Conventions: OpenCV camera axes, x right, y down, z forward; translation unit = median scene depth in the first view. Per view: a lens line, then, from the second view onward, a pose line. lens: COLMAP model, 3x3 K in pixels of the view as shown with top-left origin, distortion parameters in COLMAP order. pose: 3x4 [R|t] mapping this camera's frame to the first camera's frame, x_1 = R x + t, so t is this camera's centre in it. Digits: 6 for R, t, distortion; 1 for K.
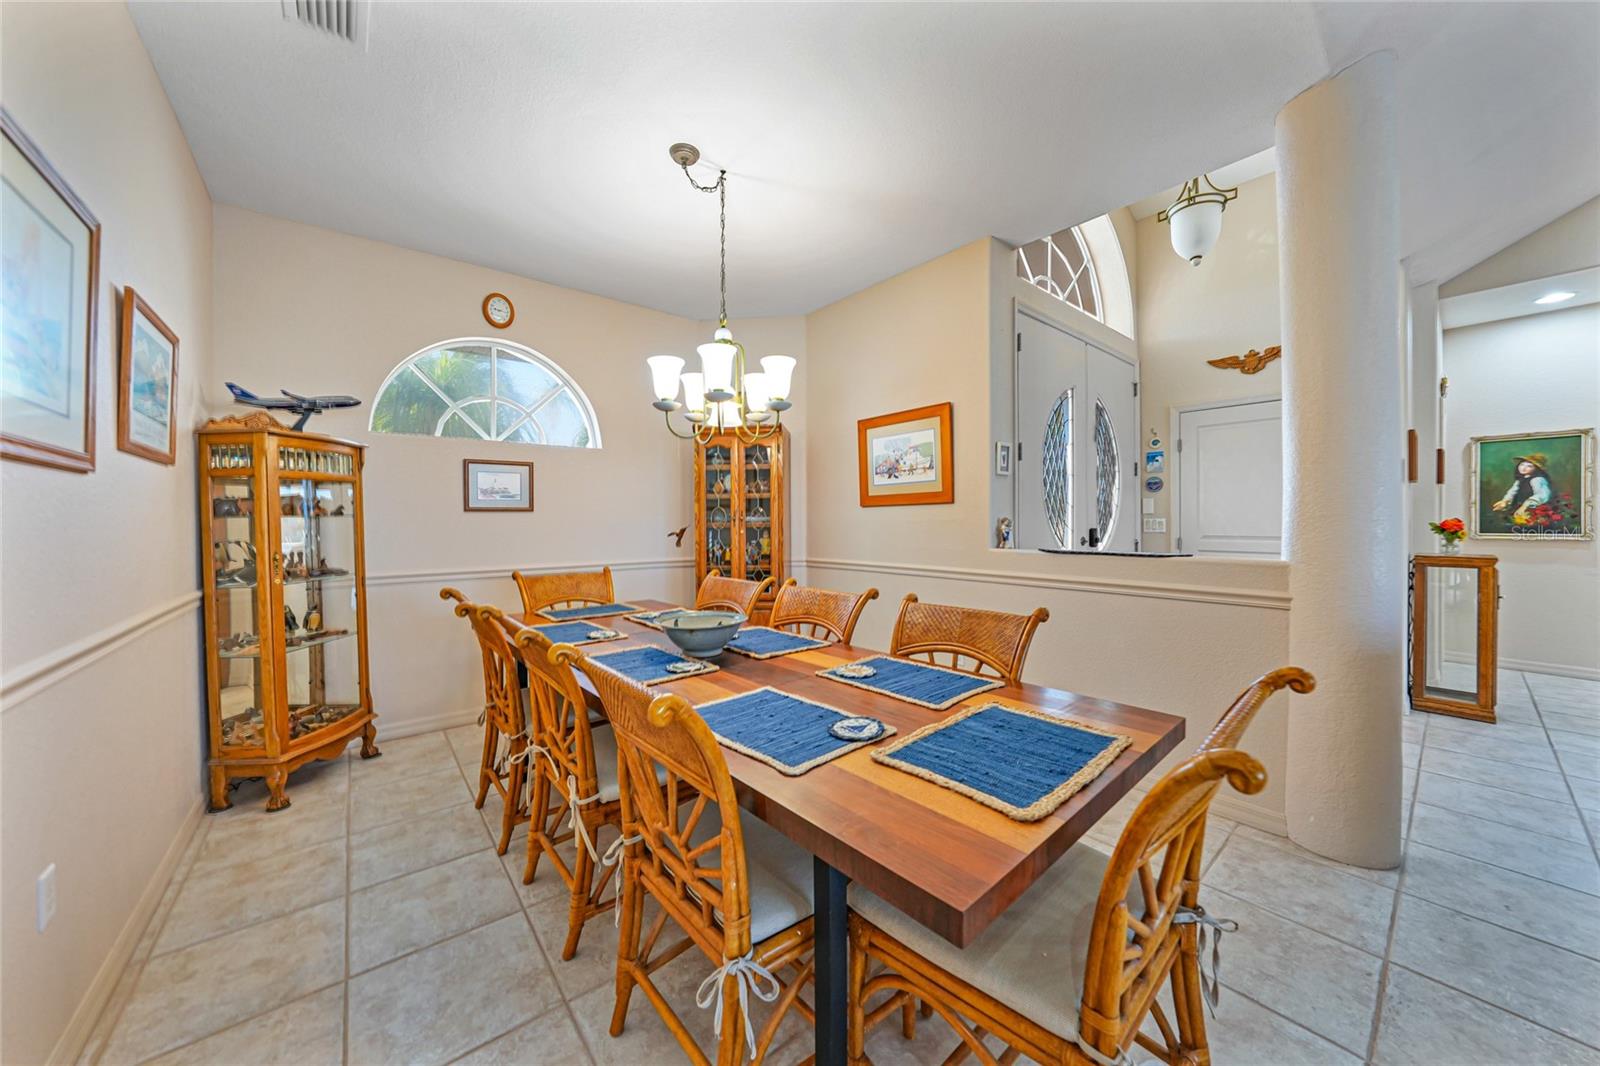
lens RADIAL K [[561.9, 0, 807.4], [0, 561.9, 528.6], [0, 0, 1]] dist [-0.017728, 0.000082]
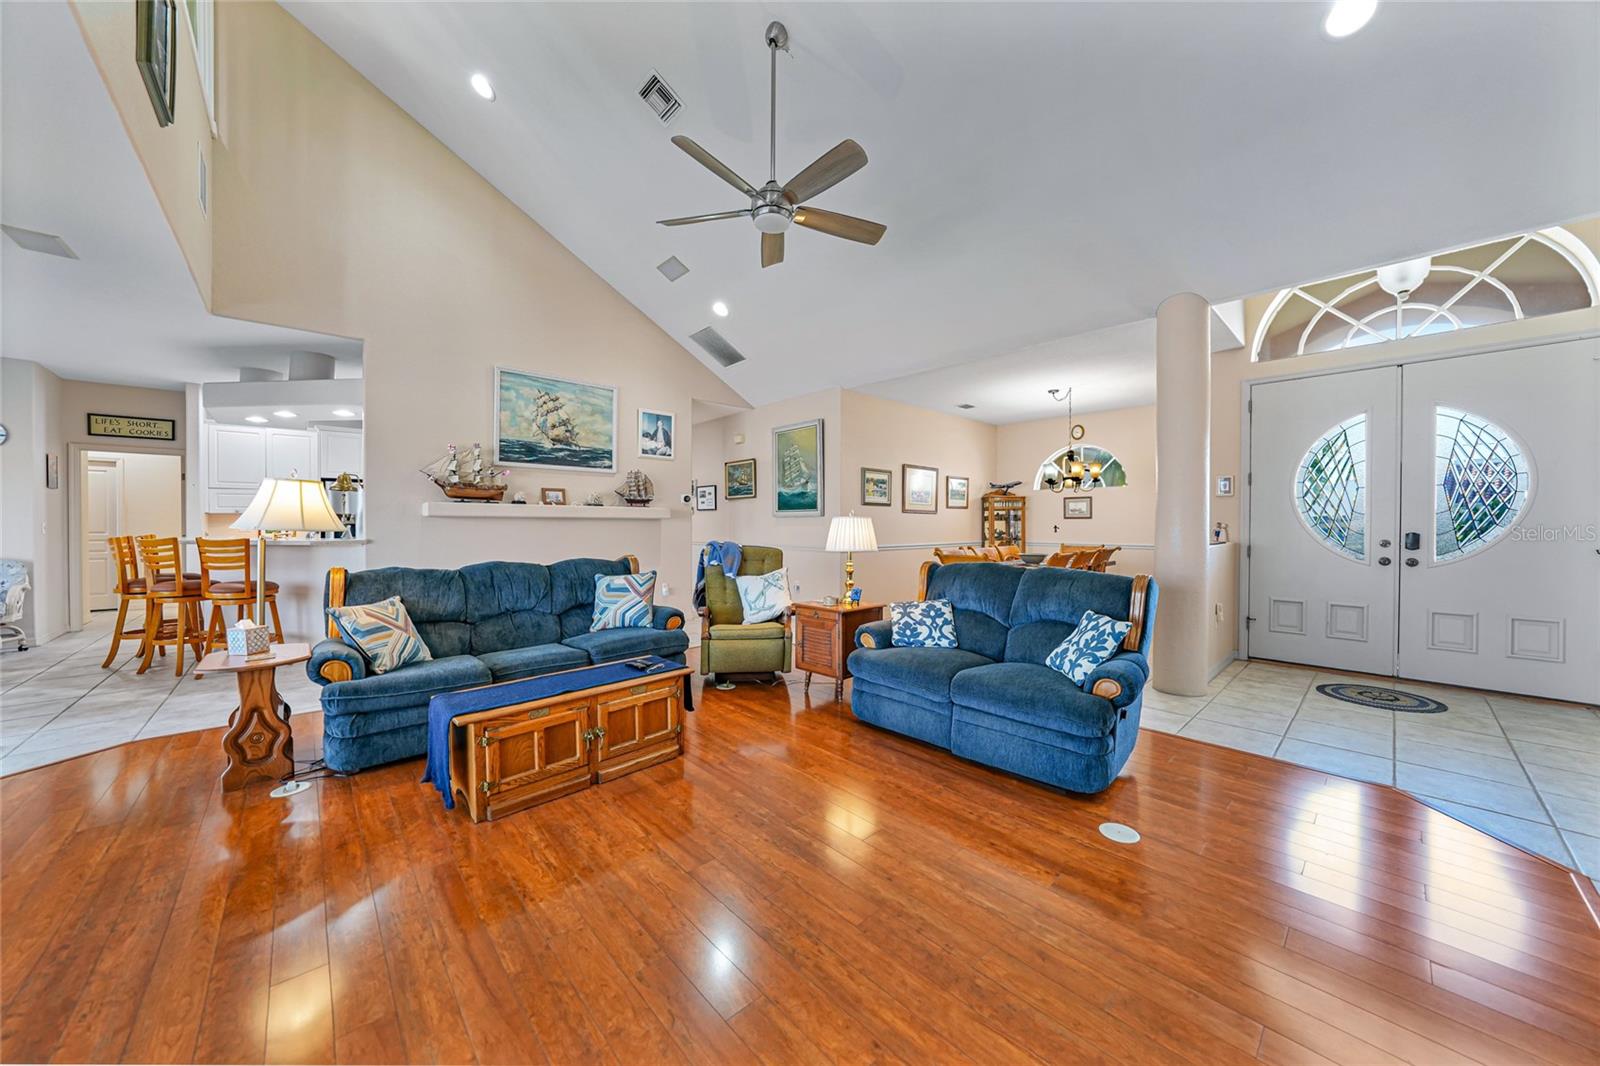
lens RADIAL K [[598.9, 0, 792.1], [0, 598.9, 532.1], [0, 0, 1]] dist [-0.022813, 0.000014]
pose [[0.040246, 0.022477, -0.998937, 2.631933], [-0.017871, 0.999603, 0.021772, -0.009486], [0.999030, 0.016976, 0.040631, -0.402003]]
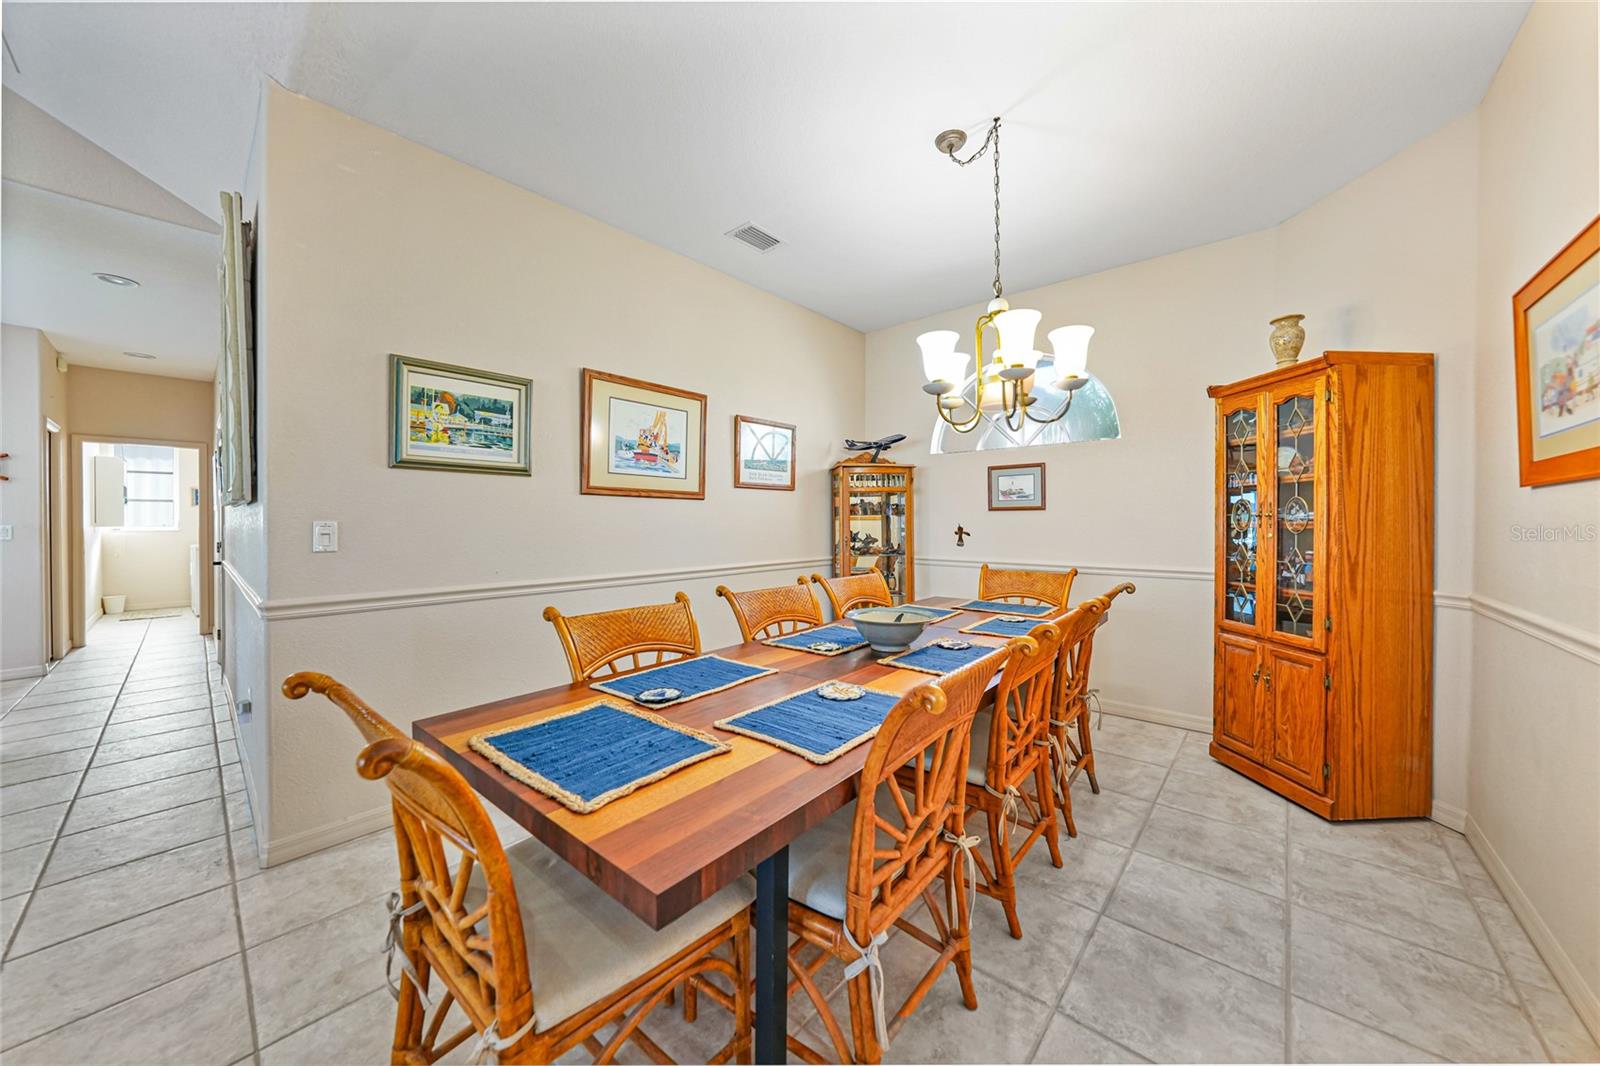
lens RADIAL K [[561.9, 0, 807.4], [0, 561.9, 528.6], [0, 0, 1]] dist [-0.017728, 0.000082]
pose [[0.143220, 0.019629, -0.989496, 0.690443], [-0.013956, 0.999744, 0.017812, -0.011438], [0.989593, 0.011258, 0.143457, 0.601914]]
